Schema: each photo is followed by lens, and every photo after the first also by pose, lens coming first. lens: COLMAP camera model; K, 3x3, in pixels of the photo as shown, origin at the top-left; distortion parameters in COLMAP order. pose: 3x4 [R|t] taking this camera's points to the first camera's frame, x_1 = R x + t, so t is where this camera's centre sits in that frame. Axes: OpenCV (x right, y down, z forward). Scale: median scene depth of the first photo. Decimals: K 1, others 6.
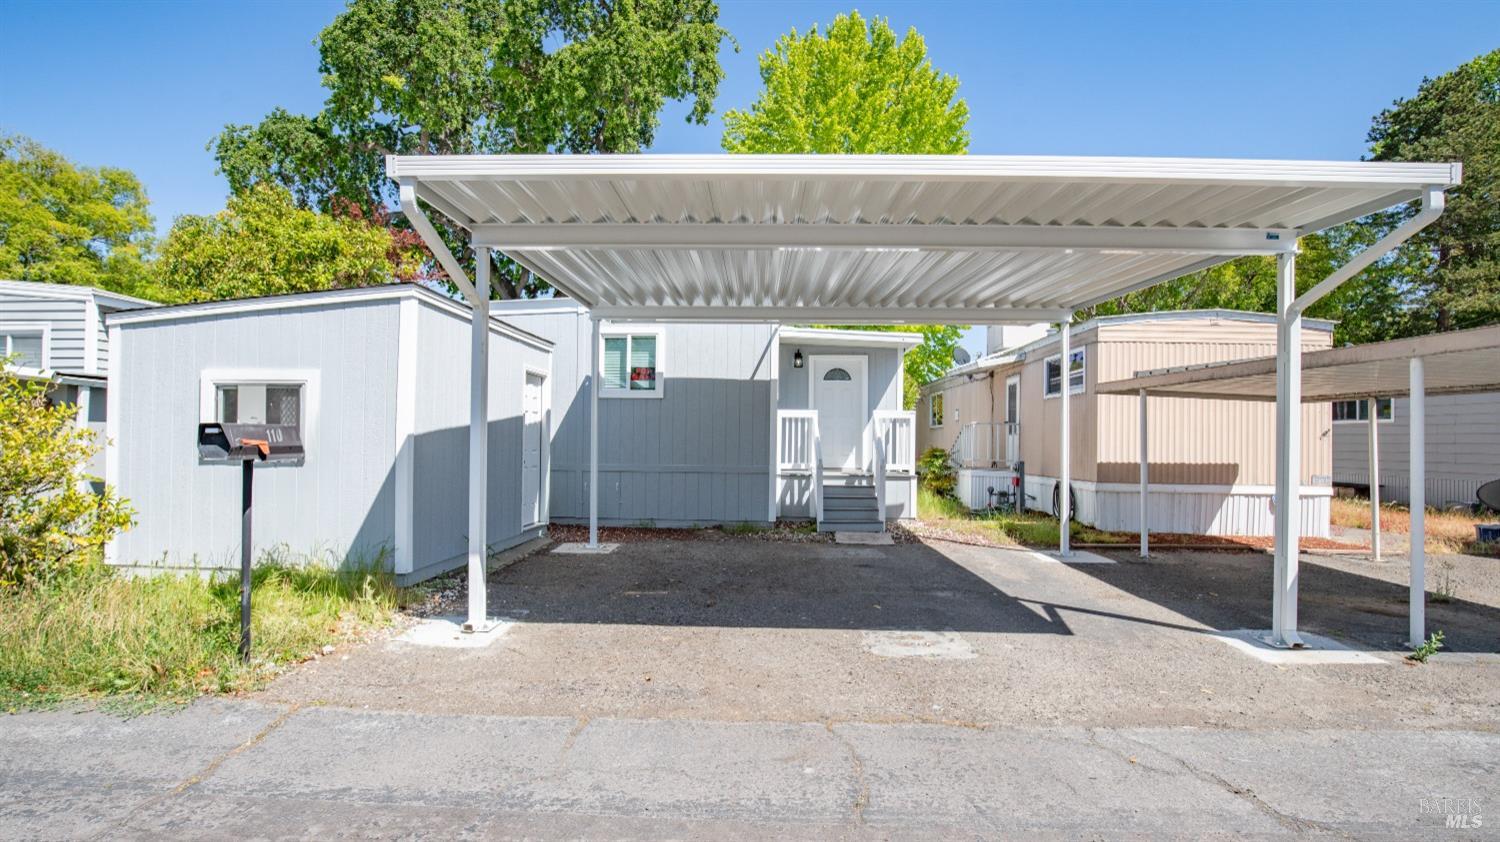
lens RADIAL K [[687.8, 0, 750.6], [0, 687.8, 402.6], [0, 0, 1]] dist [-0.028903, 0.000559]
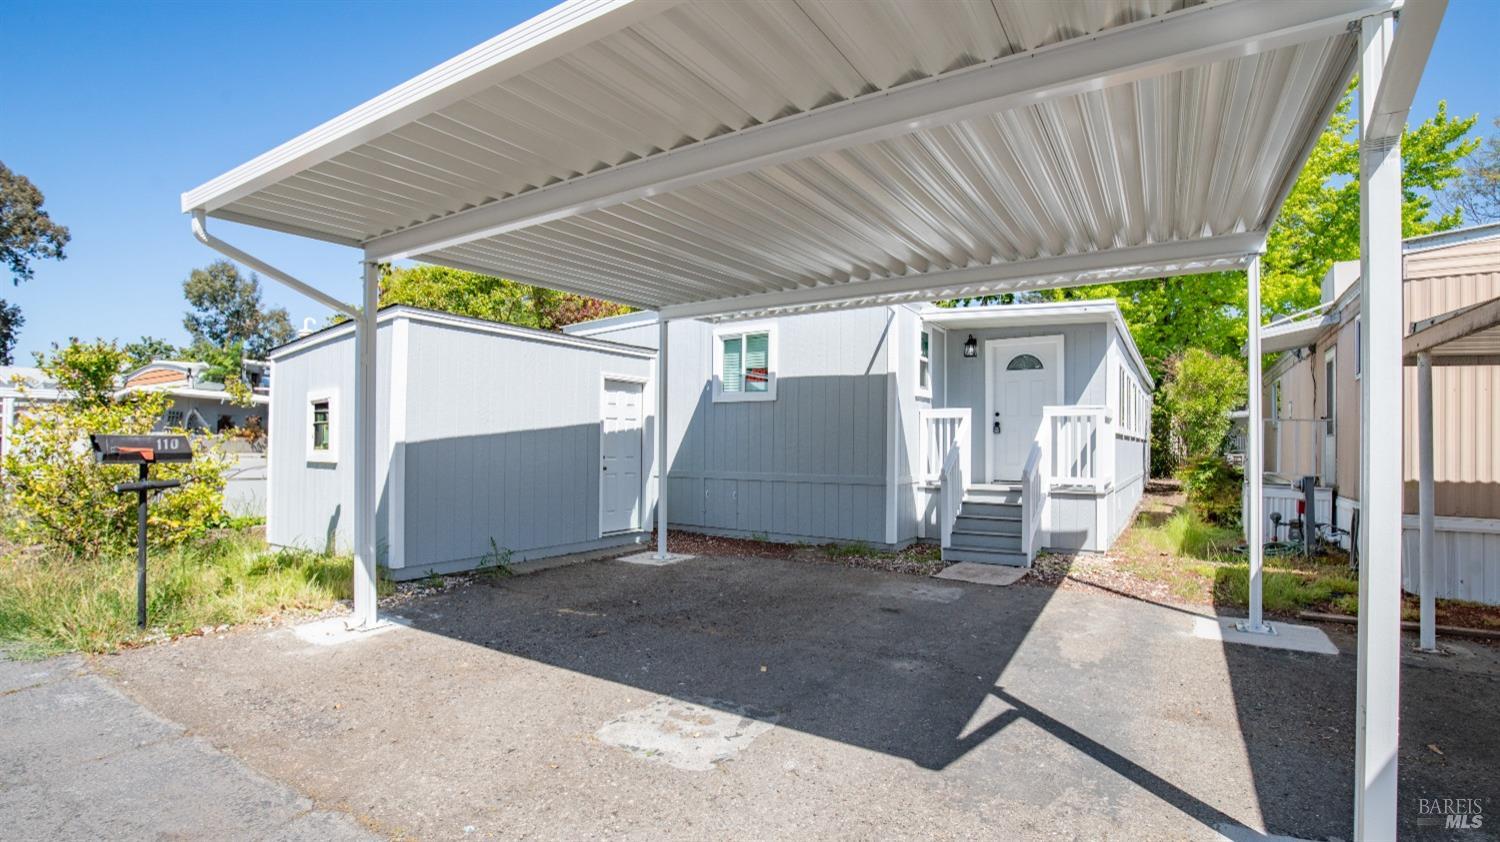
lens RADIAL K [[686.9, 0, 753.2], [0, 686.9, 408.4], [0, 0, 1]] dist [-0.025311, 0.000432]
pose [[0.859892, -0.031006, -0.509533, 0.323462], [0.031120, 0.999481, -0.008302, 0.011278], [0.509526, -0.008718, 0.860411, 0.202418]]
